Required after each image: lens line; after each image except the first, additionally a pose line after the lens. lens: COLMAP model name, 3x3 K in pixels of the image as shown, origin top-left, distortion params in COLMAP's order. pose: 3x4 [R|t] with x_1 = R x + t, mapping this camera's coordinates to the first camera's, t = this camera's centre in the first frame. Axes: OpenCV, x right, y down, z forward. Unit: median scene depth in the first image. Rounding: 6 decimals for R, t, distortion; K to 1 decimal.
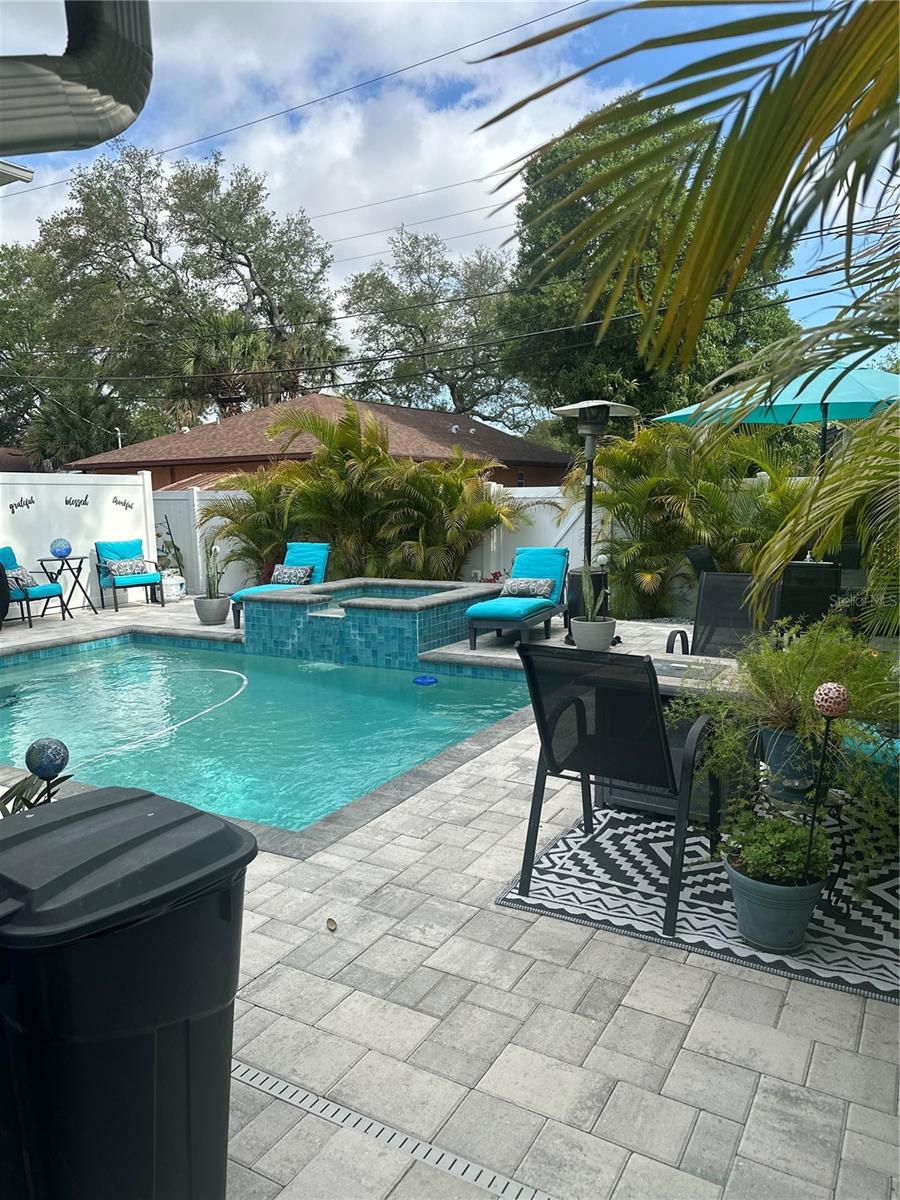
lens RADIAL K [[856.8, 0, 442.5], [0, 856.8, 603.6], [0, 0, 1]] dist [0.204914, -0.354143]
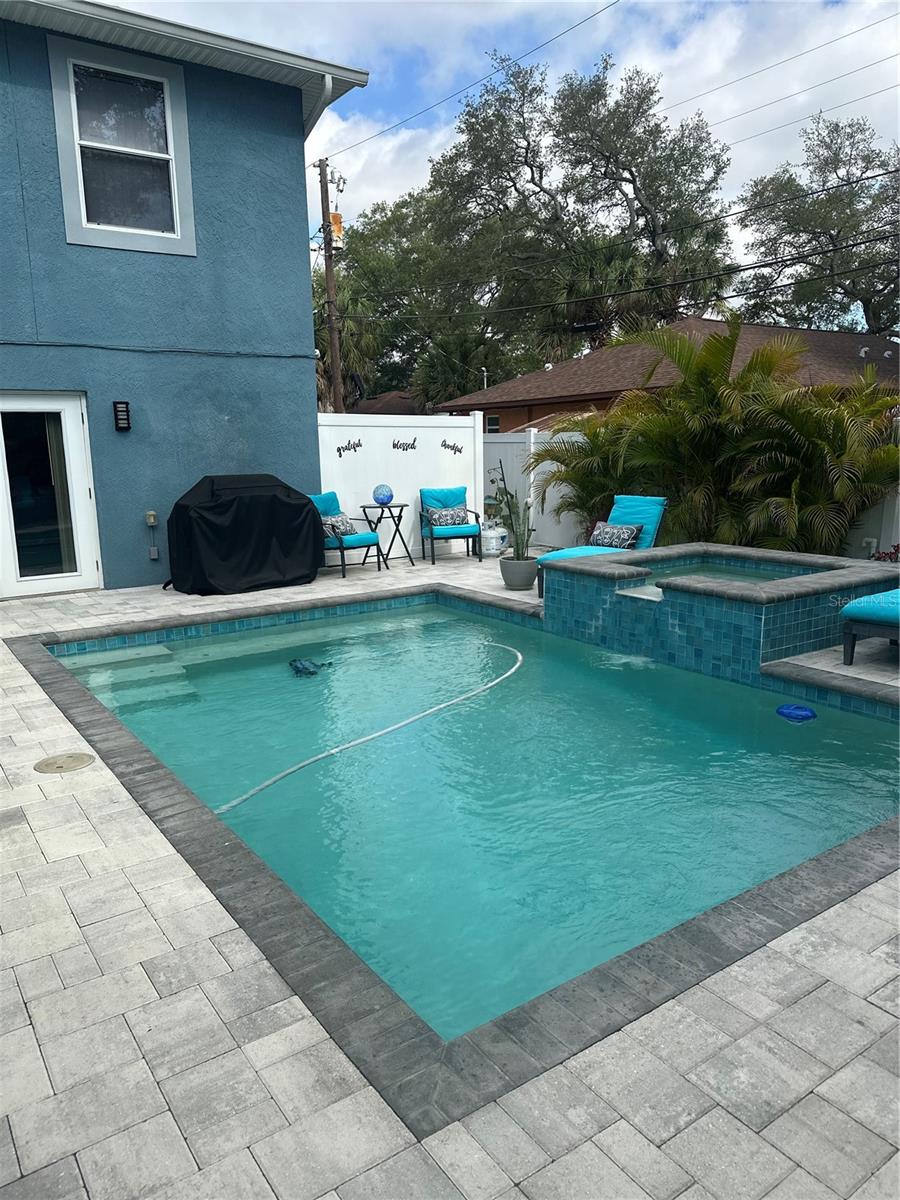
lens RADIAL K [[851.3, 0, 450.4], [0, 851.3, 613.2], [0, 0, 1]] dist [0.078489, -0.100434]
pose [[0.912224, 0.086899, -0.400370, 0.012001], [-0.054348, 0.994277, 0.091974, -0.021911], [0.406071, -0.062142, 0.911726, 0.163325]]
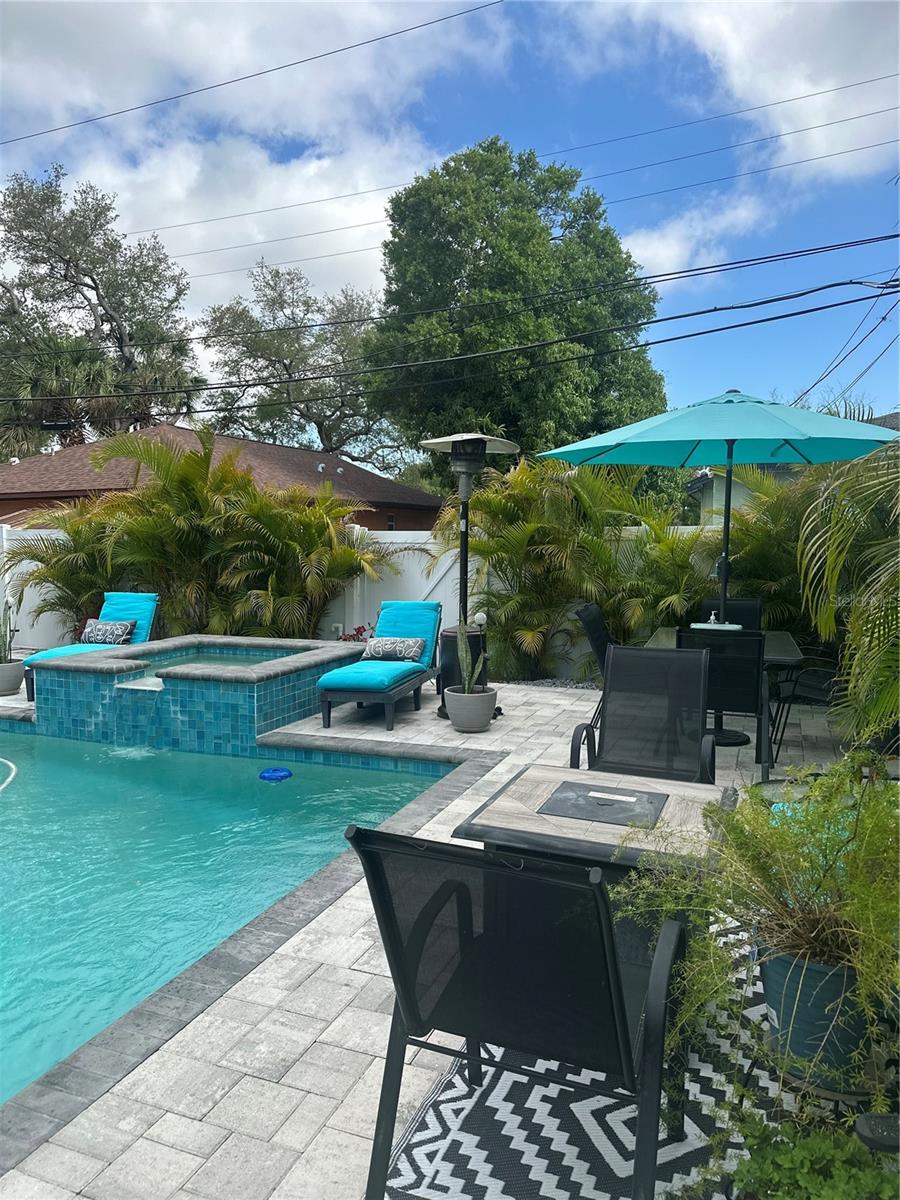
lens RADIAL K [[851.3, 0, 450.4], [0, 851.3, 613.2], [0, 0, 1]] dist [0.078489, -0.100434]
pose [[0.987637, 0.000371, 0.156758, 0.016395], [0.005239, 0.999361, -0.035371, -0.017362], [-0.156671, 0.035755, 0.987003, 0.117376]]
